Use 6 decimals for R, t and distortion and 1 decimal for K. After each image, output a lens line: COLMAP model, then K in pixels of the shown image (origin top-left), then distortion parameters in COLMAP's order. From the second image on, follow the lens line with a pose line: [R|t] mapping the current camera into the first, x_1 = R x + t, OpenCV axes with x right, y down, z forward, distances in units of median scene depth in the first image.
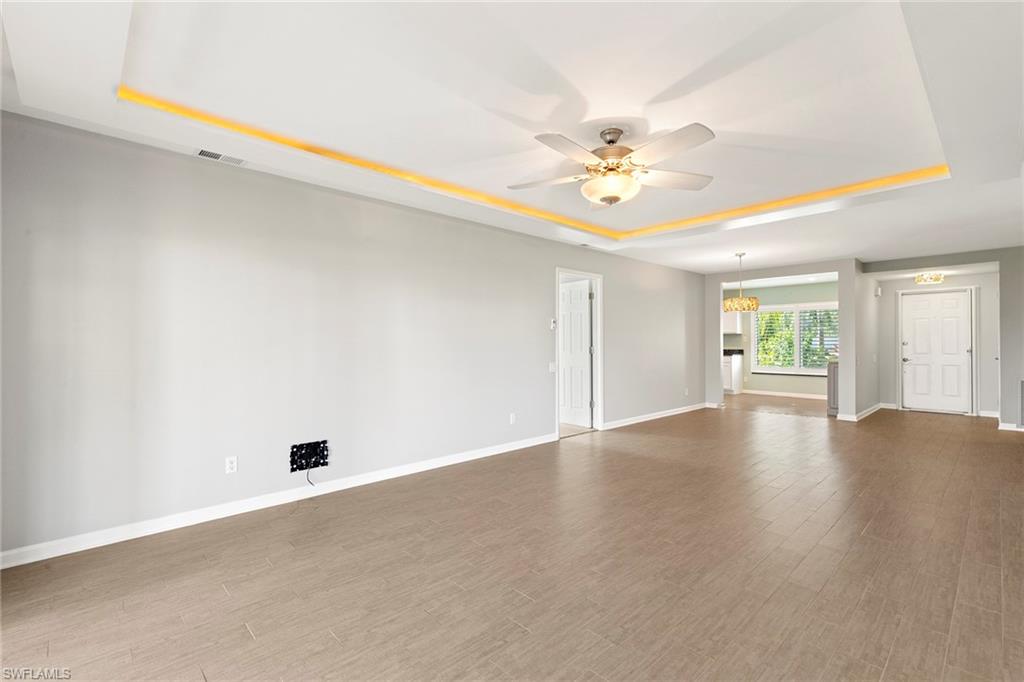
lens RADIAL K [[461.3, 0, 511.4], [0, 461.3, 338.5], [0, 0, 1]] dist [0.008806, -0.000761]
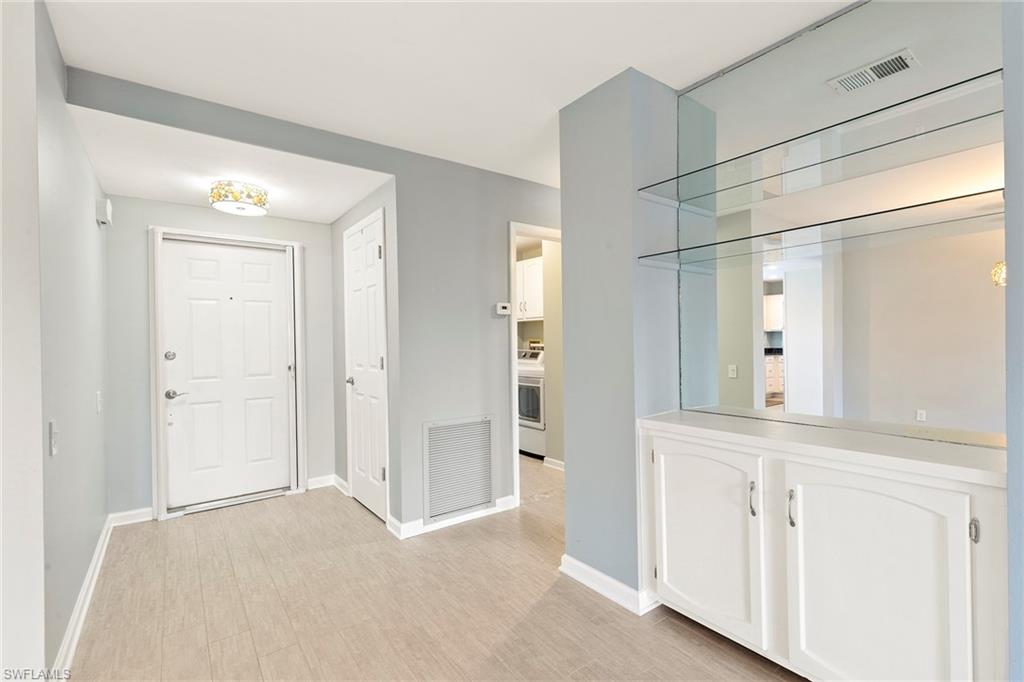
lens RADIAL K [[461.3, 0, 513.0], [0, 461.3, 343.9], [0, 0, 1]] dist [0.008806, -0.000761]
pose [[0.121104, -0.003890, 0.992632, 0.497447], [0.009856, 0.999948, 0.002717, 0.001680], [-0.992591, 0.009454, 0.121136, 0.680033]]
